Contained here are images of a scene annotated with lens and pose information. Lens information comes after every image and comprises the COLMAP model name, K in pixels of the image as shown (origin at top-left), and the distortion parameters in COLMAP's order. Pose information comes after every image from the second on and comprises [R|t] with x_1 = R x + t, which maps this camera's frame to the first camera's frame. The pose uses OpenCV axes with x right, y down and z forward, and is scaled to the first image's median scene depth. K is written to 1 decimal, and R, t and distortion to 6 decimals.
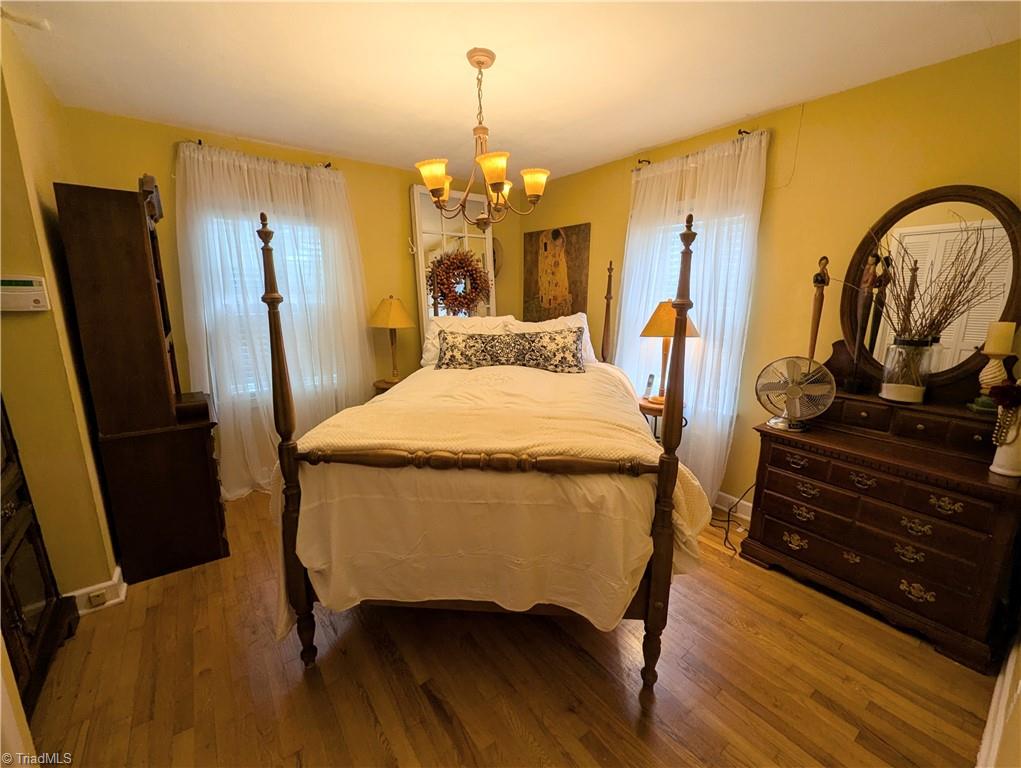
lens RADIAL K [[424.7, 0, 515.3], [0, 424.7, 383.3], [0, 0, 1]] dist [0.000873, -0.000876]
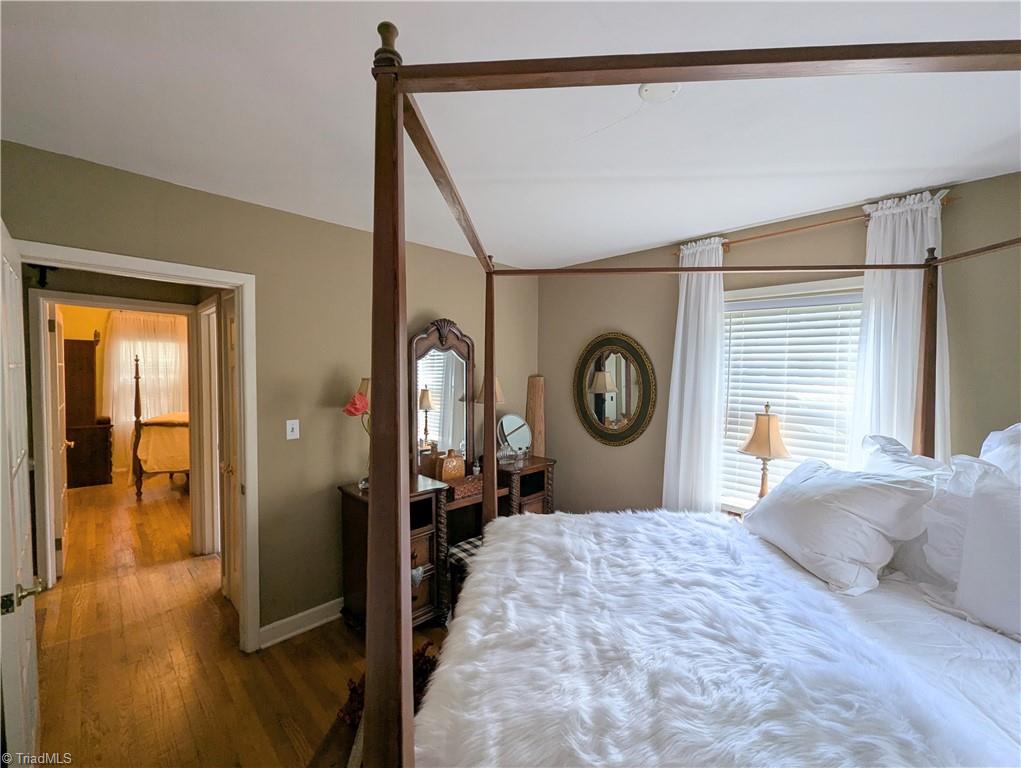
lens RADIAL K [[416.9, 0, 488.7], [0, 416.9, 381.7], [0, 0, 1]] dist [-0.000158, -0.000200]
pose [[0.992642, -0.004790, 0.120991, 1.729770], [0.025733, 0.984737, -0.172136, 0.460226], [-0.118320, 0.173983, 0.977615, -2.470335]]
